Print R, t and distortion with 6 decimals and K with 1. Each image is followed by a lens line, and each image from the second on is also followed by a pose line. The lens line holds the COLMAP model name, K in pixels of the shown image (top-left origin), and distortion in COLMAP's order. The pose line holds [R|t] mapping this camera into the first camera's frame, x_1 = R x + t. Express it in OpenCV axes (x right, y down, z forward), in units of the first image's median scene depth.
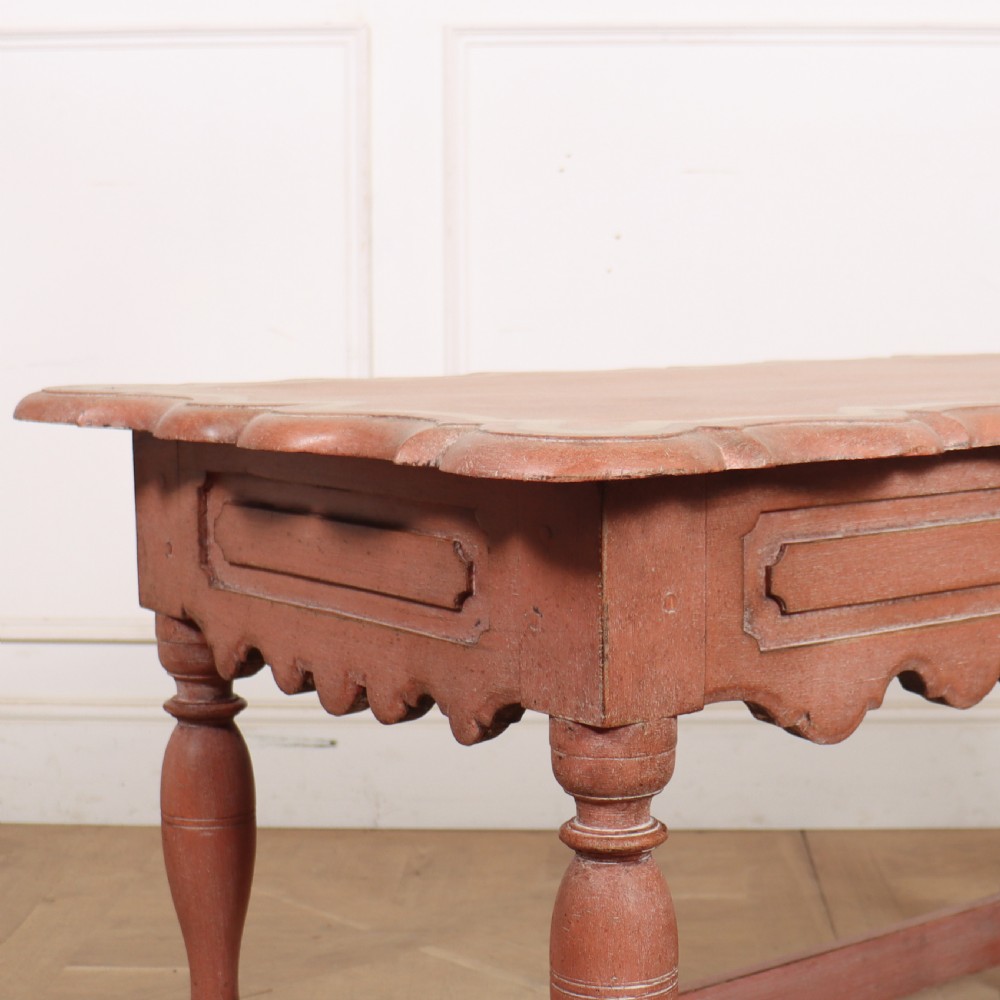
lens RADIAL K [[2162.4, 0, 588.8], [0, 2162.4, 534.9], [0, 0, 1]] dist [-0.168114, 0.000000]
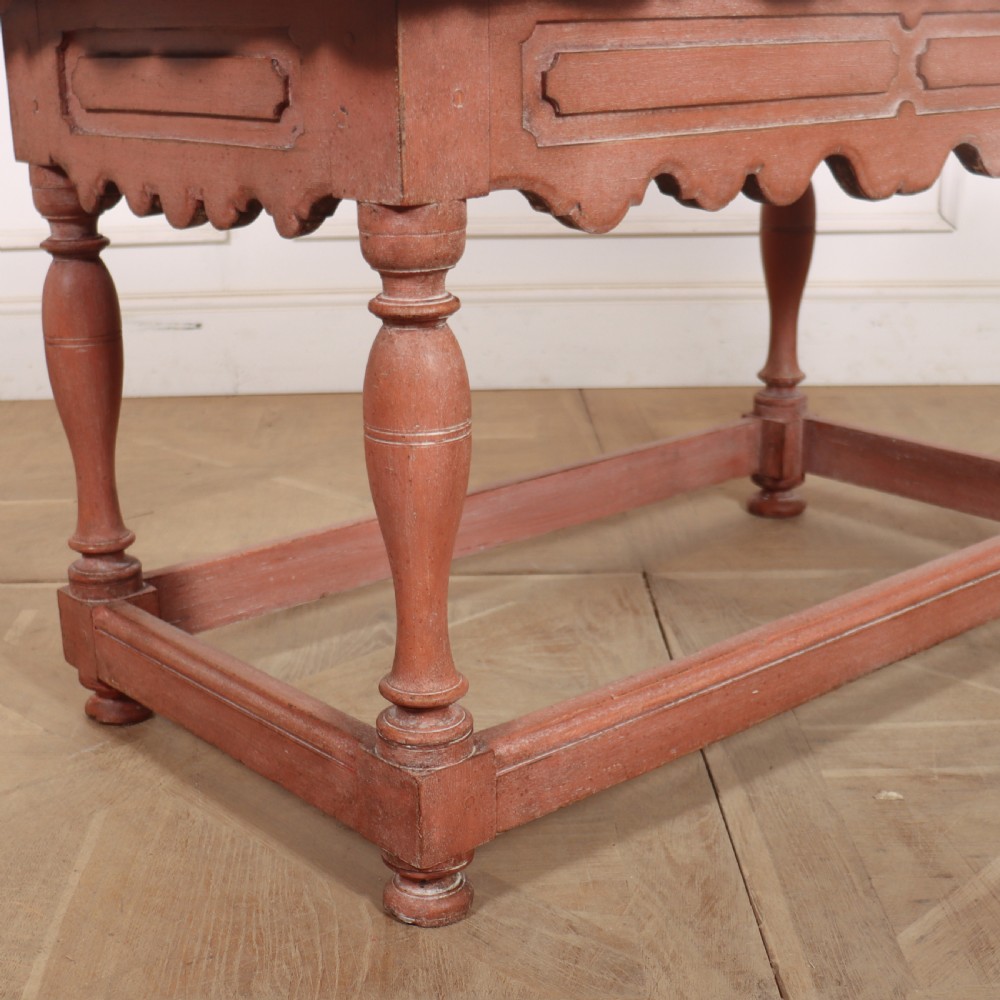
lens RADIAL K [[1685.9, 0, 419.2], [0, 1685.9, 688.7], [0, 0, 1]] dist [-0.143552, 0.000000]
pose [[0.999800, -0.019935, -0.001788, 0.011073], [0.019658, 0.961194, 0.275171, 0.084088], [-0.003767, -0.275151, 0.961394, 0.059557]]
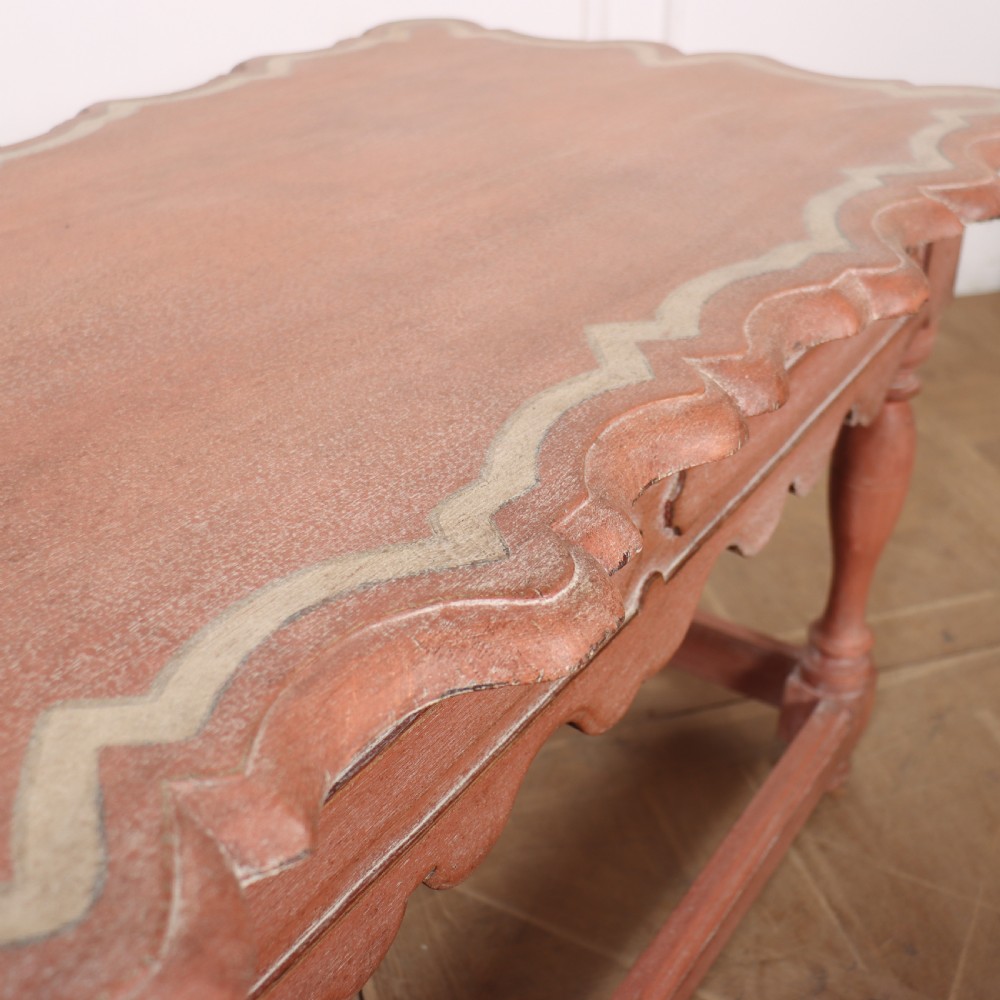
lens RADIAL K [[1227.2, 0, 498.8], [0, 1227.2, 501.0], [0, 0, 1]] dist [-0.145144, 0.000000]
pose [[0.960459, -0.148841, 0.235297, 0.163095], [0.033475, 0.900714, 0.433122, -0.218035], [-0.276402, -0.408119, 0.870081, 0.778281]]
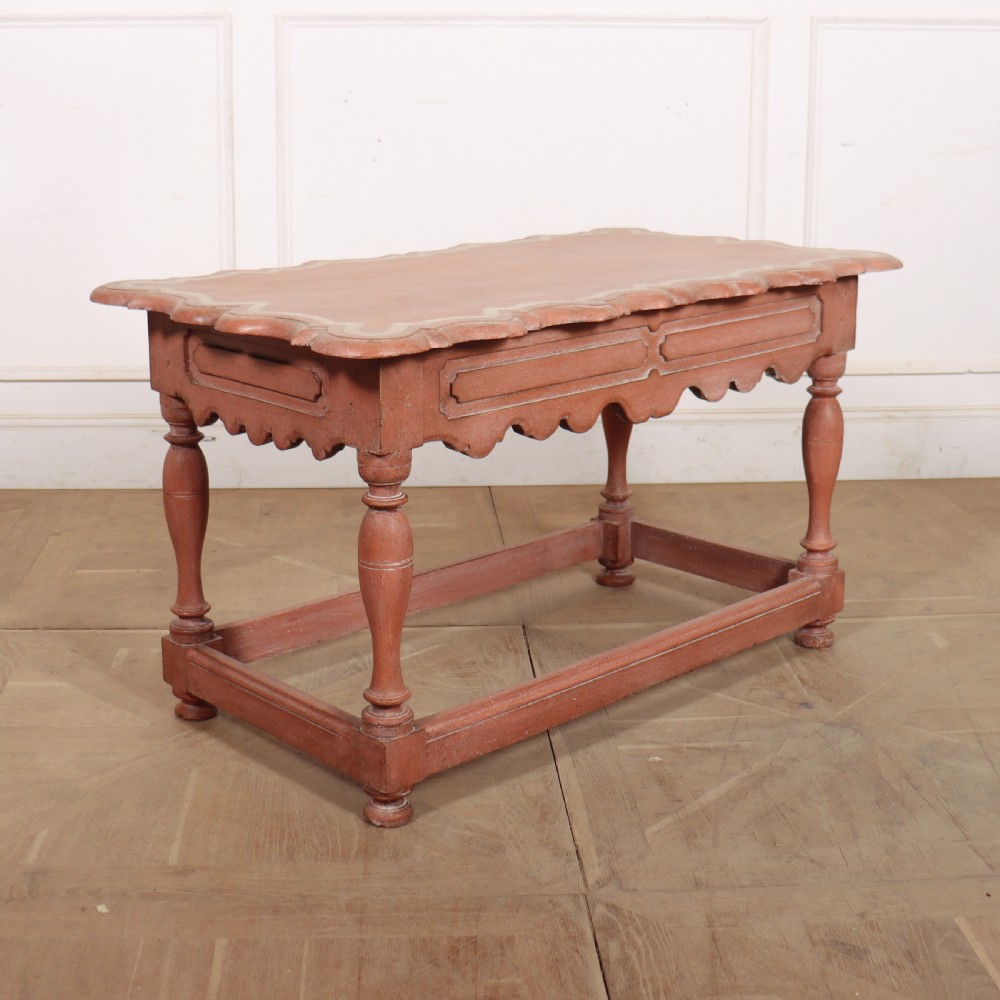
lens RADIAL K [[1685.9, 0, 478.4], [0, 1685.9, 420.0], [0, 0, 1]] dist [-0.143552, 0.000000]
pose [[0.997163, -0.009718, 0.074637, -0.021707], [0.001933, 0.994609, 0.103682, -0.127823], [-0.075242, -0.103244, 0.991806, -0.763249]]
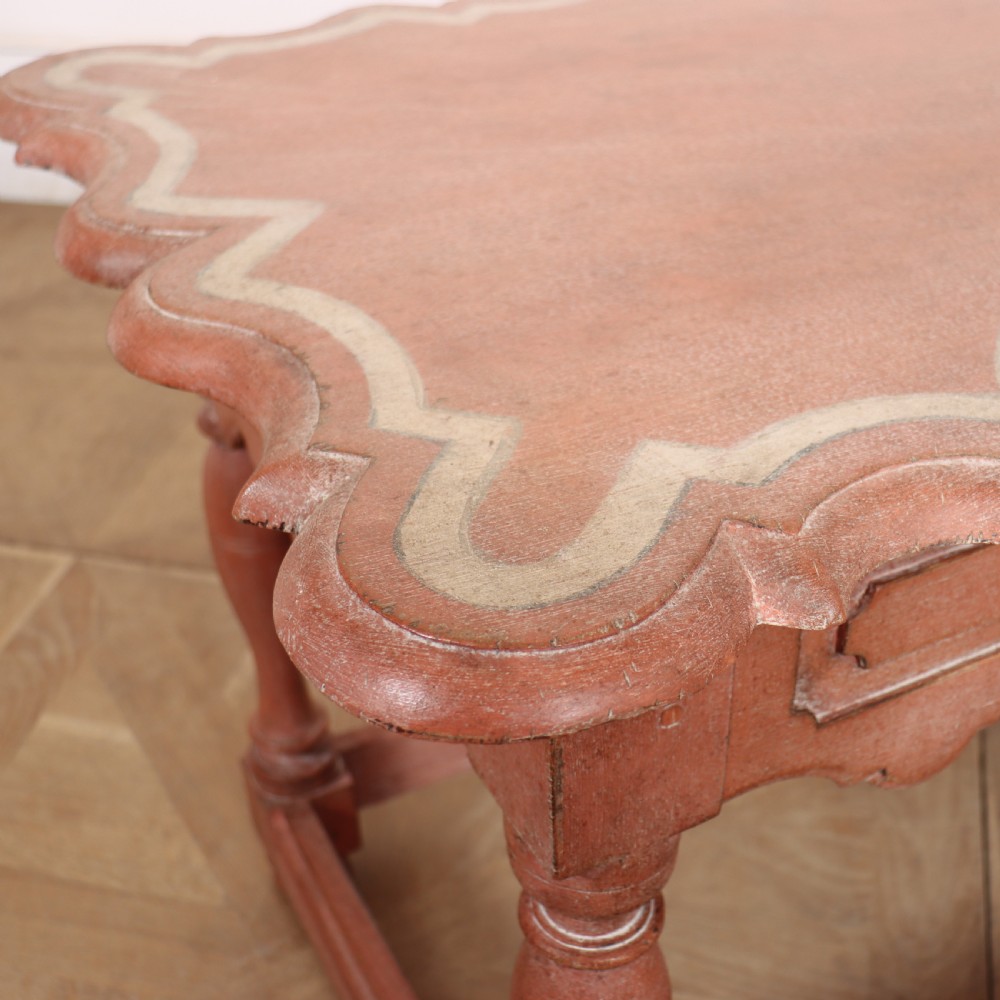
lens RADIAL K [[1476.5, 0, 486.3], [0, 1476.5, 519.4], [0, 0, 1]] dist [-0.106815, 0.000000]
pose [[0.974536, 0.101118, -0.200138, 0.061117], [0.003012, 0.886565, 0.462594, -0.208475], [0.224212, -0.451417, 0.863685, 0.584702]]
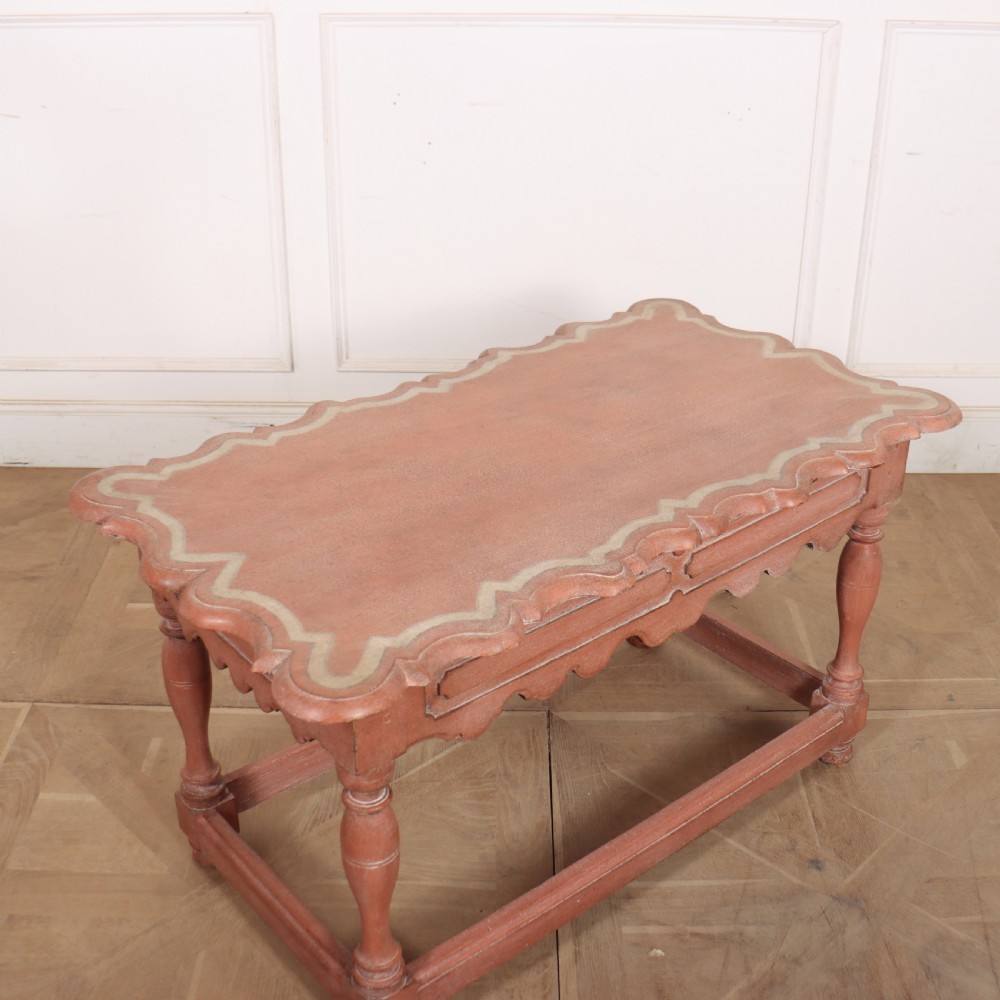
lens RADIAL K [[1364.3, 0, 507.3], [0, 1364.3, 482.3], [0, 0, 1]] dist [-0.130458, 0.000000]
pose [[0.999770, 0.002175, 0.021330, 0.116262], [-0.009719, 0.932737, 0.360428, -0.611144], [-0.019111, -0.360552, 0.932543, -0.140415]]
